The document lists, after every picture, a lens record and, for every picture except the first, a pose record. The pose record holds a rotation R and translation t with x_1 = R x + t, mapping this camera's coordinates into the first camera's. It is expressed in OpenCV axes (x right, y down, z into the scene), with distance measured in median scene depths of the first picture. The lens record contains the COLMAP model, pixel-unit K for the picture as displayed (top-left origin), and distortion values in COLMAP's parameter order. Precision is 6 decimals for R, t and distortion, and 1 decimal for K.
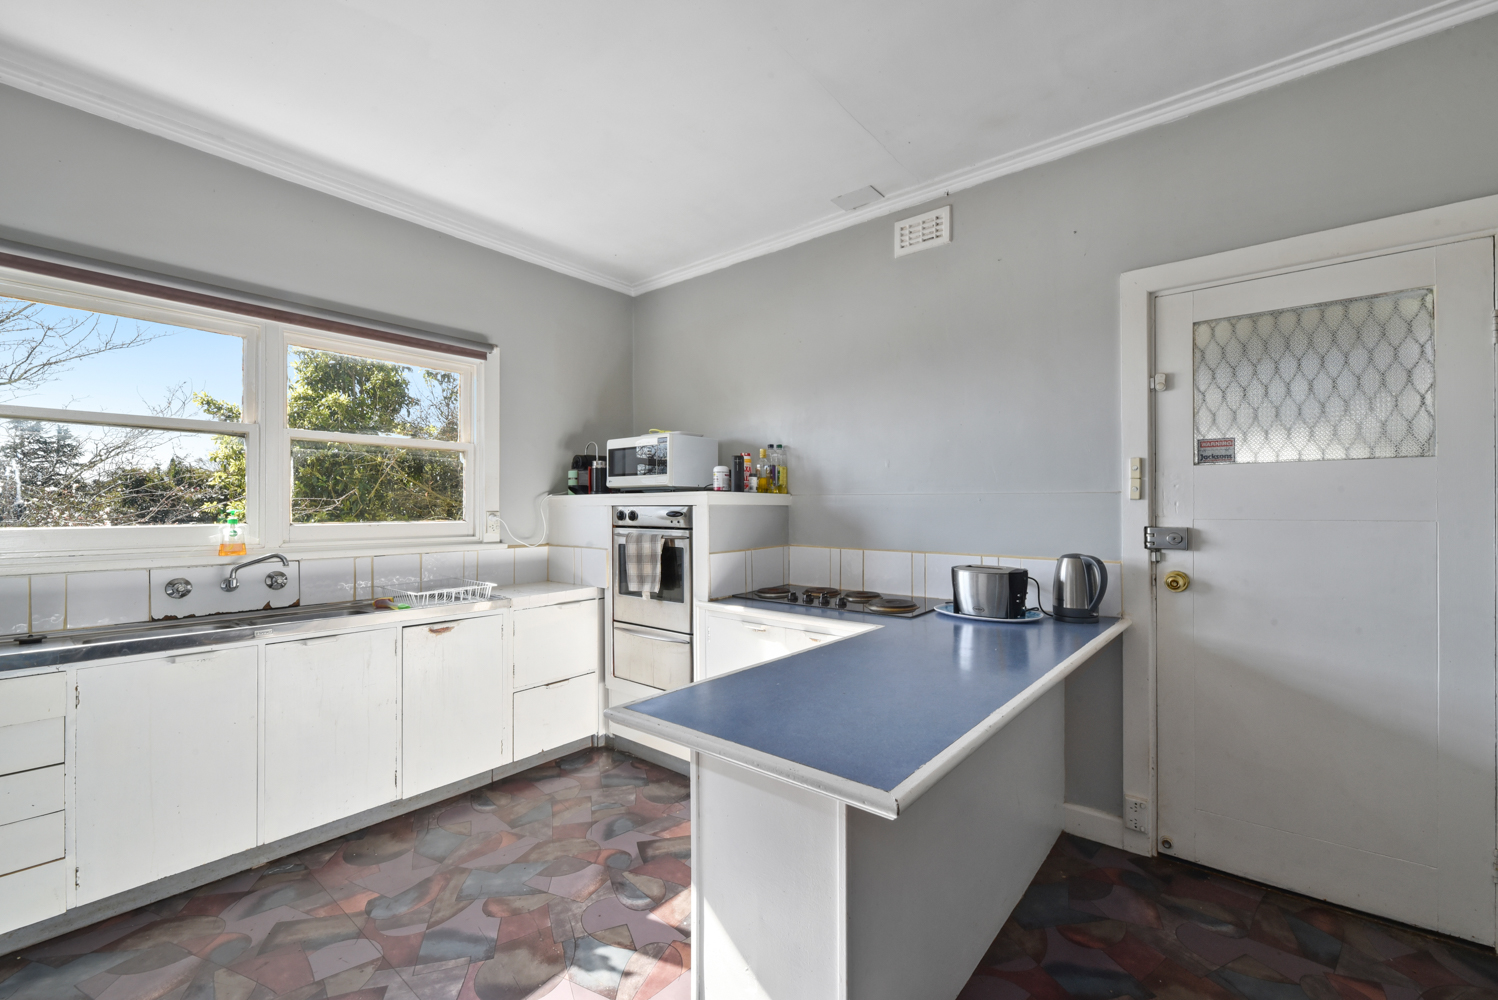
lens RADIAL K [[622.7, 0, 796.6], [0, 622.7, 508.3], [0, 0, 1]] dist [0.003122, -0.002623]
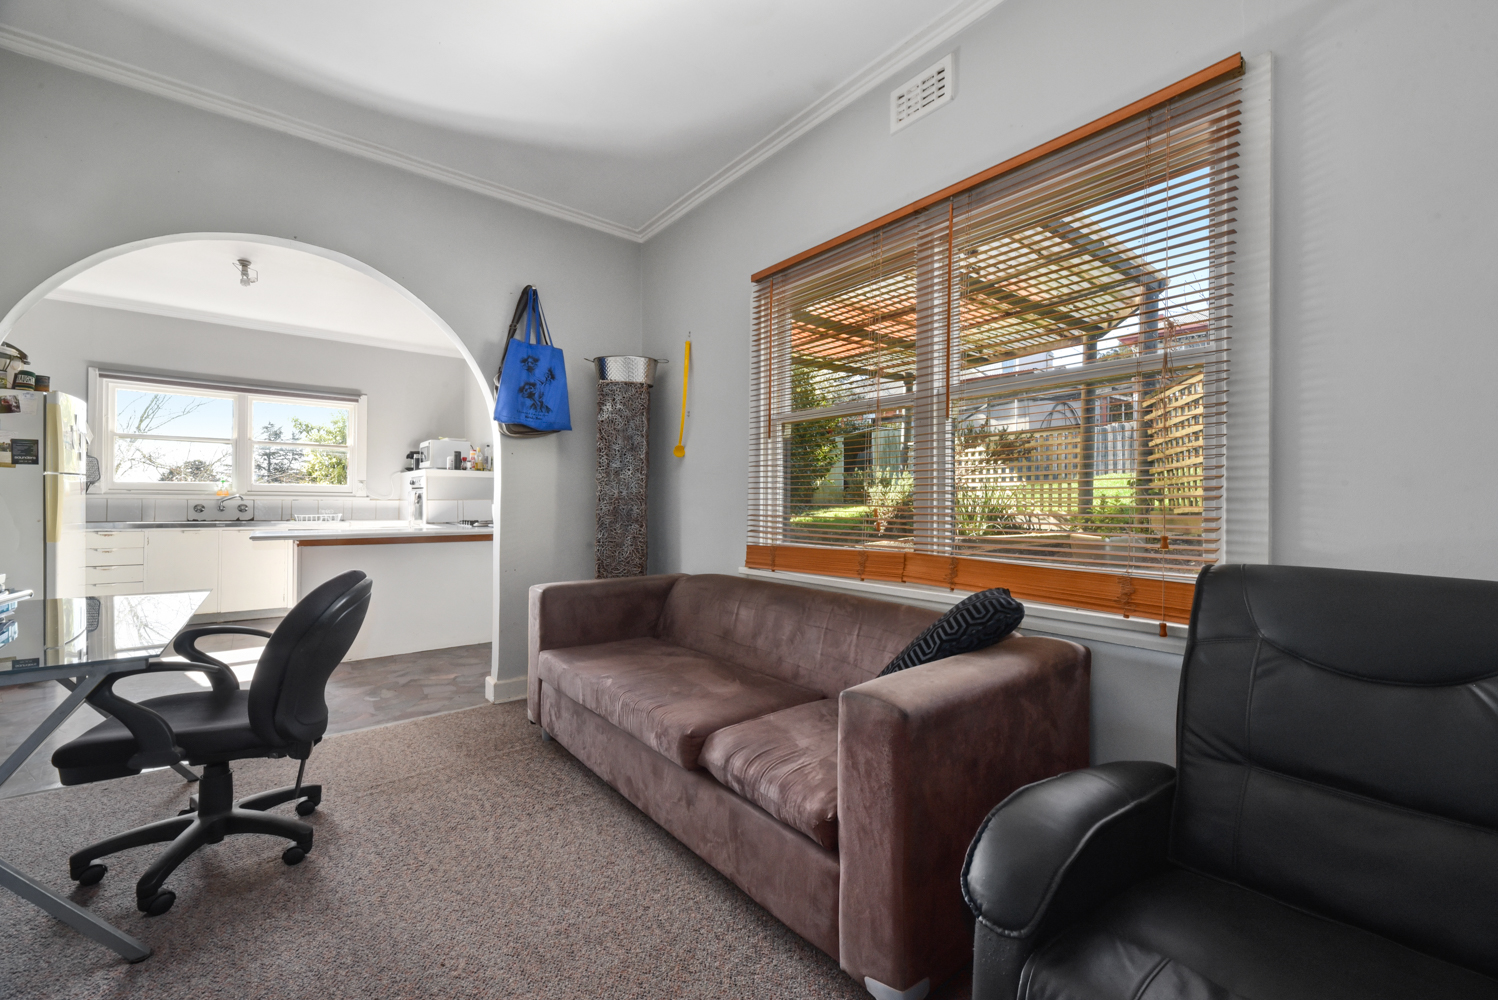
lens RADIAL K [[622.7, 0, 780.5], [0, 622.7, 500.4], [0, 0, 1]] dist [0.003122, -0.002623]
pose [[0.974404, 0.009978, -0.224584, 1.715336], [-0.009038, 0.999946, 0.005213, 0.062988], [0.224624, -0.003050, 0.974441, -0.837631]]
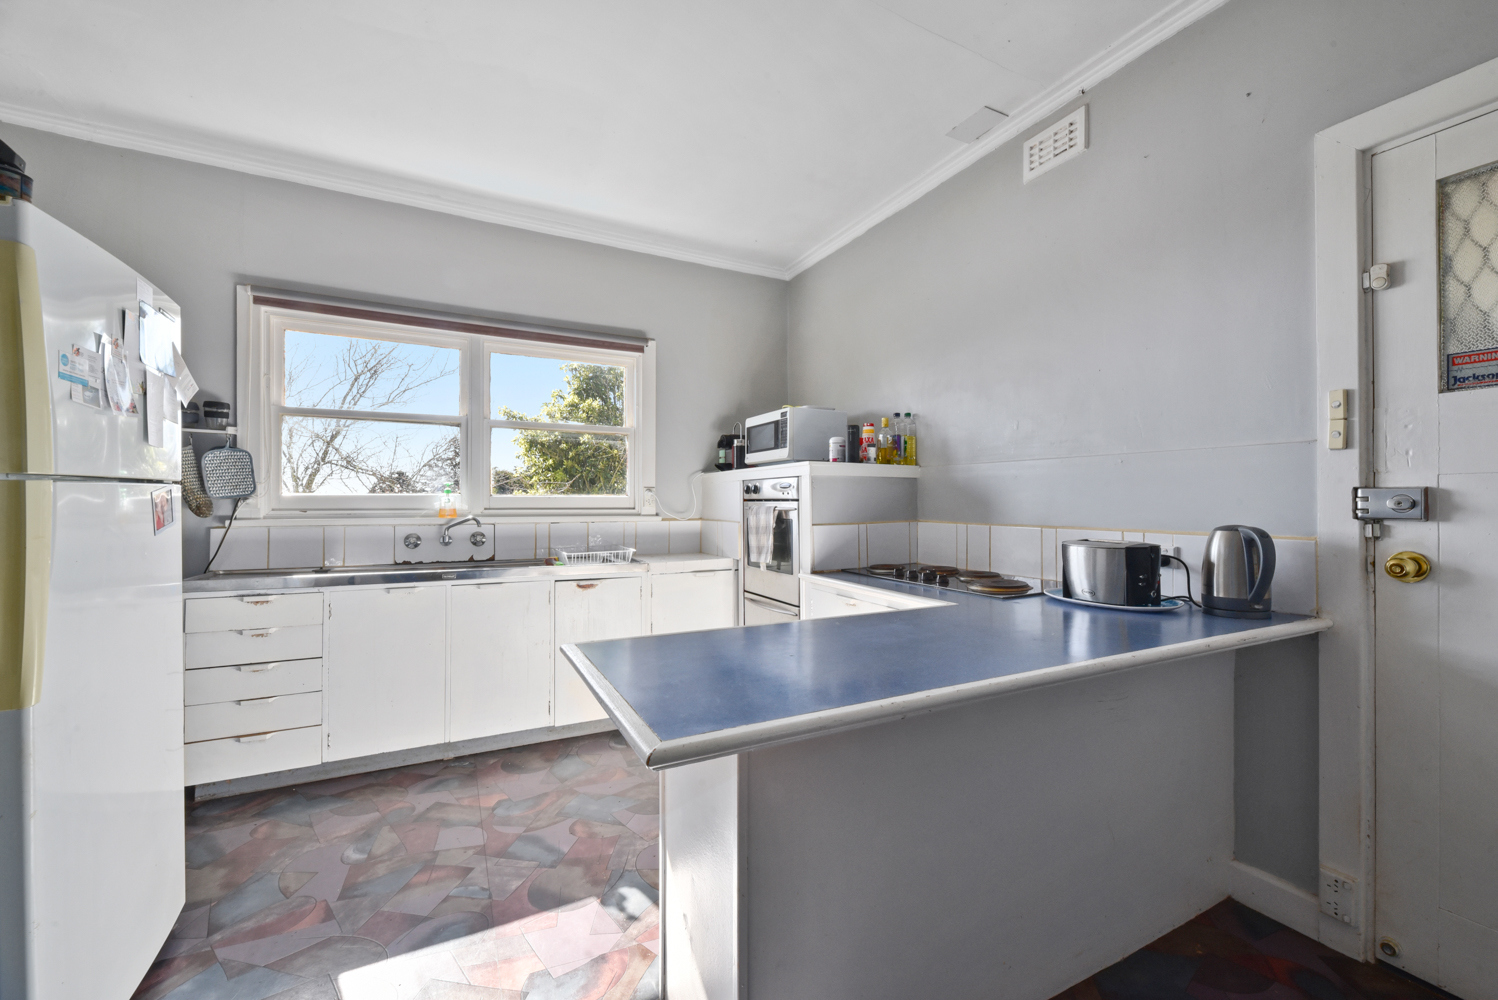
lens RADIAL K [[622.7, 0, 774.3], [0, 622.7, 501.8], [0, 0, 1]] dist [0.003122, -0.002623]
pose [[0.913400, -0.000876, -0.407061, 0.245746], [0.001284, 0.999999, 0.000728, 0.043139], [0.407060, -0.001187, 0.913401, 0.096906]]
